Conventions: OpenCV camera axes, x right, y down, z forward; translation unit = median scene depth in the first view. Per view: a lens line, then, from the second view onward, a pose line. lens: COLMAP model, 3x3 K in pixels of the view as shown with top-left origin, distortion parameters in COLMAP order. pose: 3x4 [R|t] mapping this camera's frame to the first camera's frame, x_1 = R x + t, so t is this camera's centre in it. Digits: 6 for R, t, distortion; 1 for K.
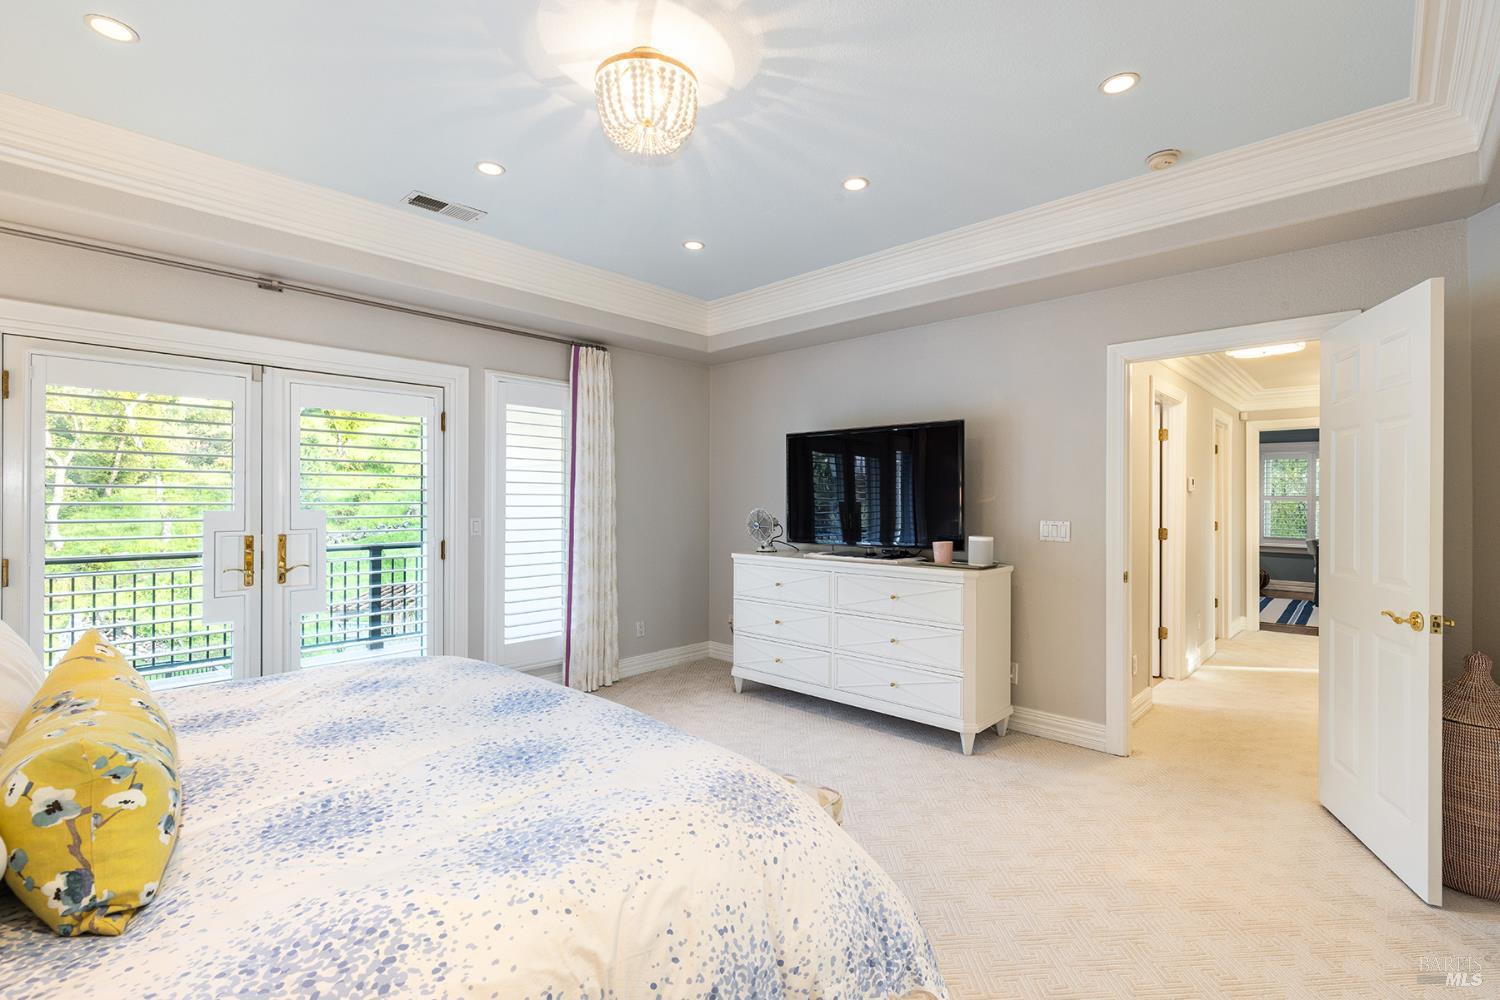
lens RADIAL K [[678.3, 0, 760.9], [0, 678.3, 499.5], [0, 0, 1]] dist [0.001066, 0.000081]
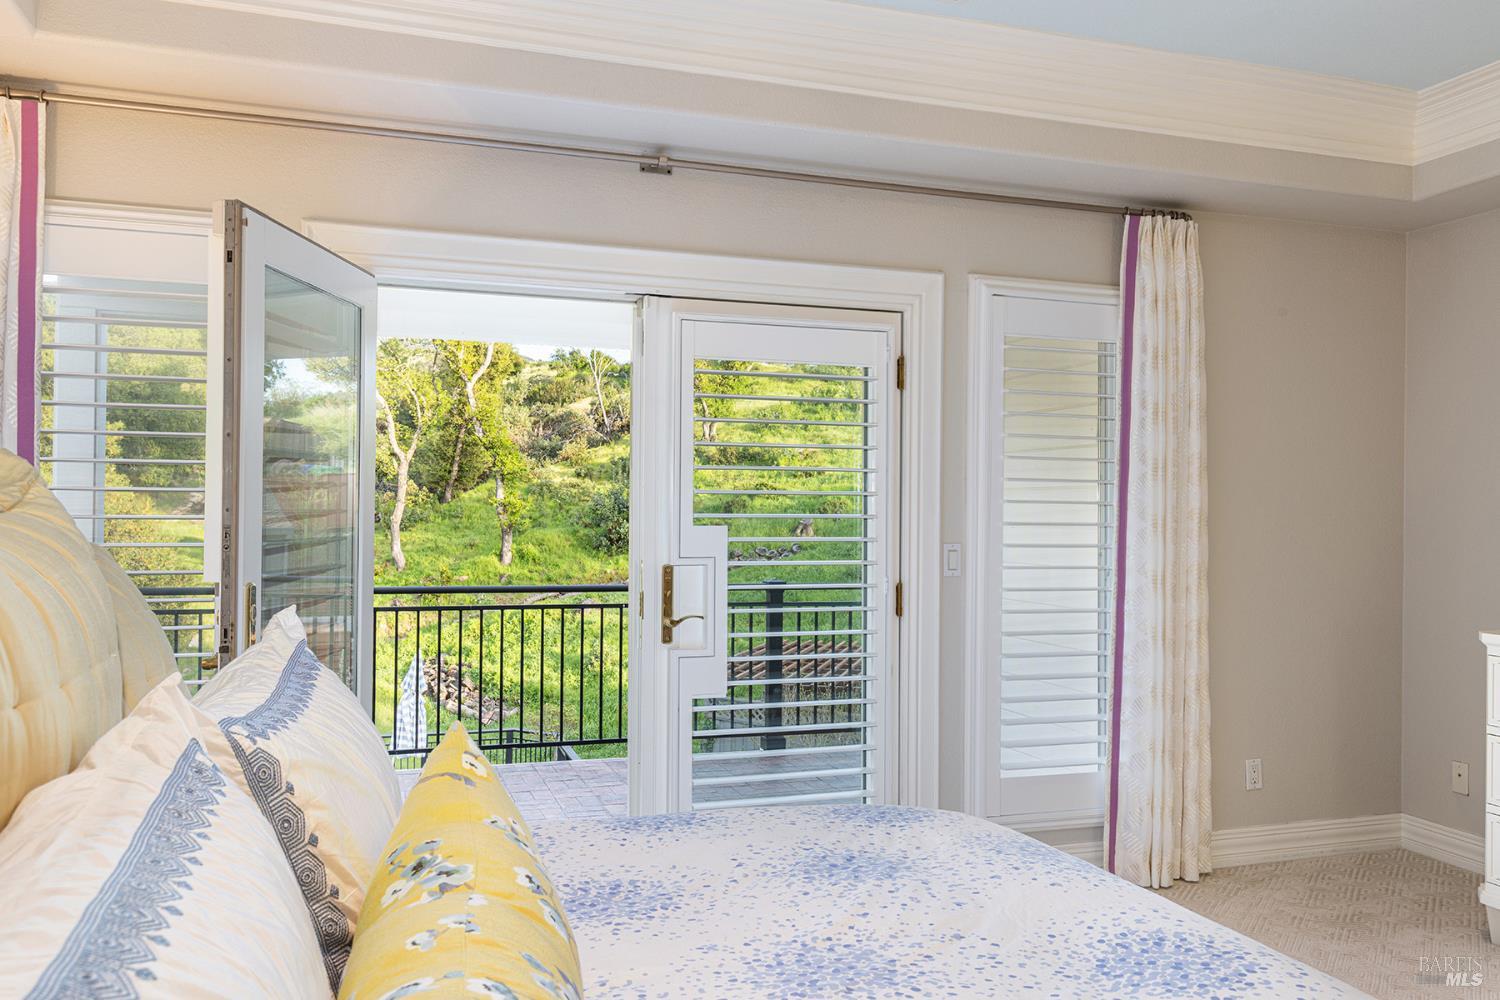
lens RADIAL K [[1193.9, 0, 756.5], [0, 1193.9, 501.6], [0, 0, 1]] dist [0.002132, 0.003153]
pose [[0.871485, 0.003648, -0.490408, -0.073624], [-0.007369, 0.999957, -0.005656, -0.000645], [0.490366, 0.008543, 0.871474, 0.064301]]
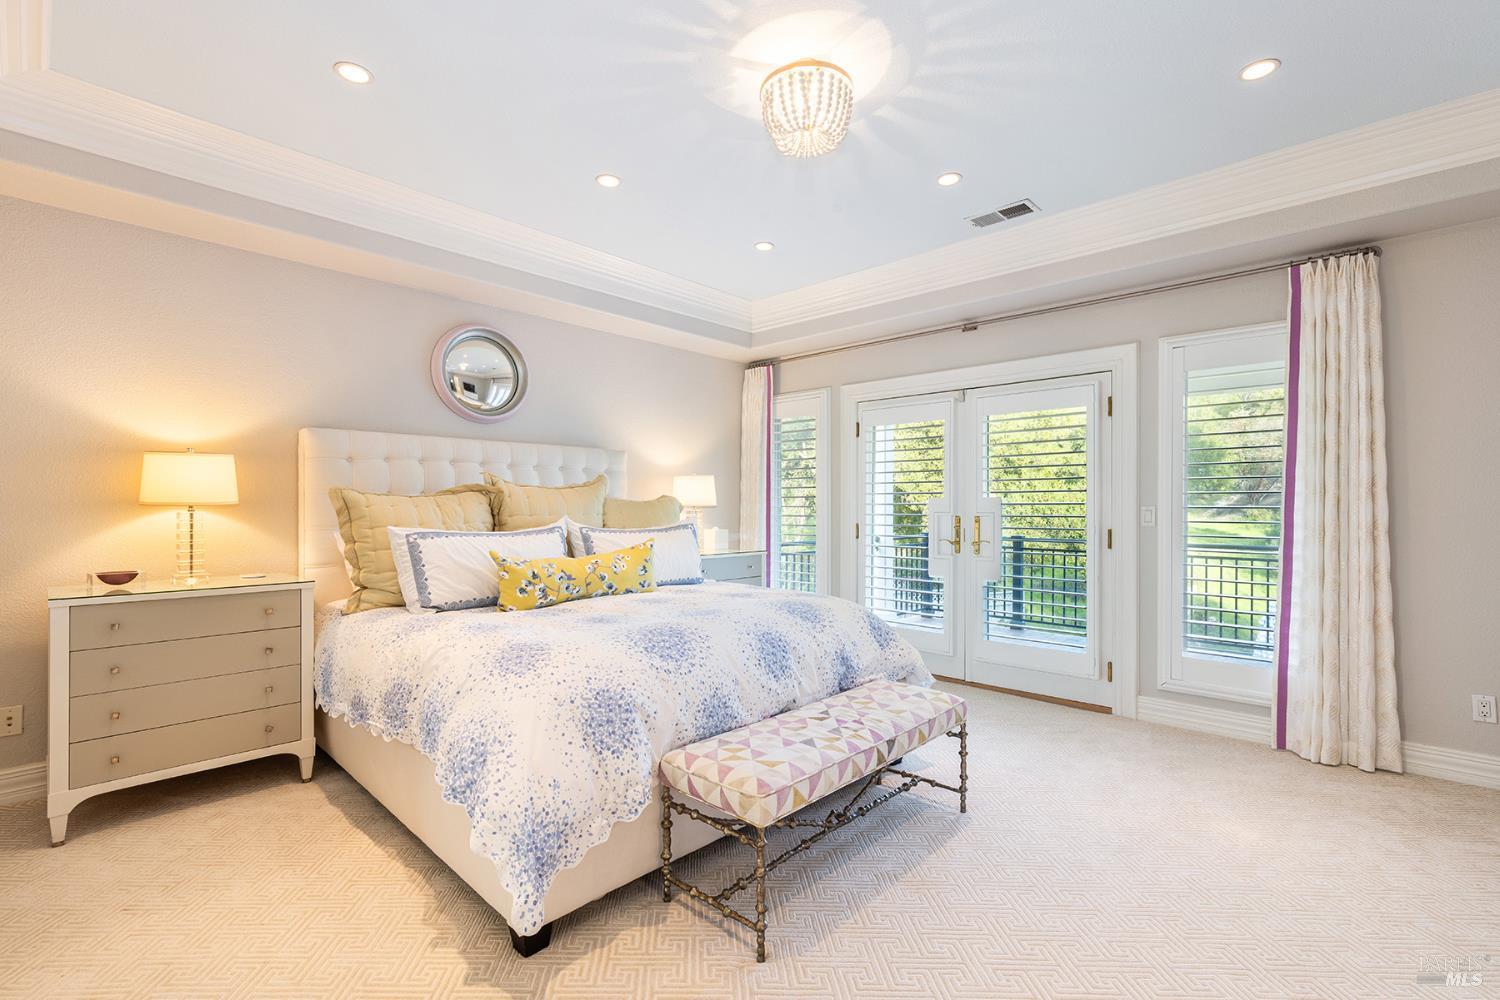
lens RADIAL K [[678.3, 0, 755.6], [0, 678.3, 507.1], [0, 0, 1]] dist [0.001066, 0.000081]
pose [[-0.015446, -0.004061, -0.999872, 0.441106], [0.001795, 0.999990, -0.004089, 0.027712], [0.999879, -0.001858, -0.015439, 0.446334]]
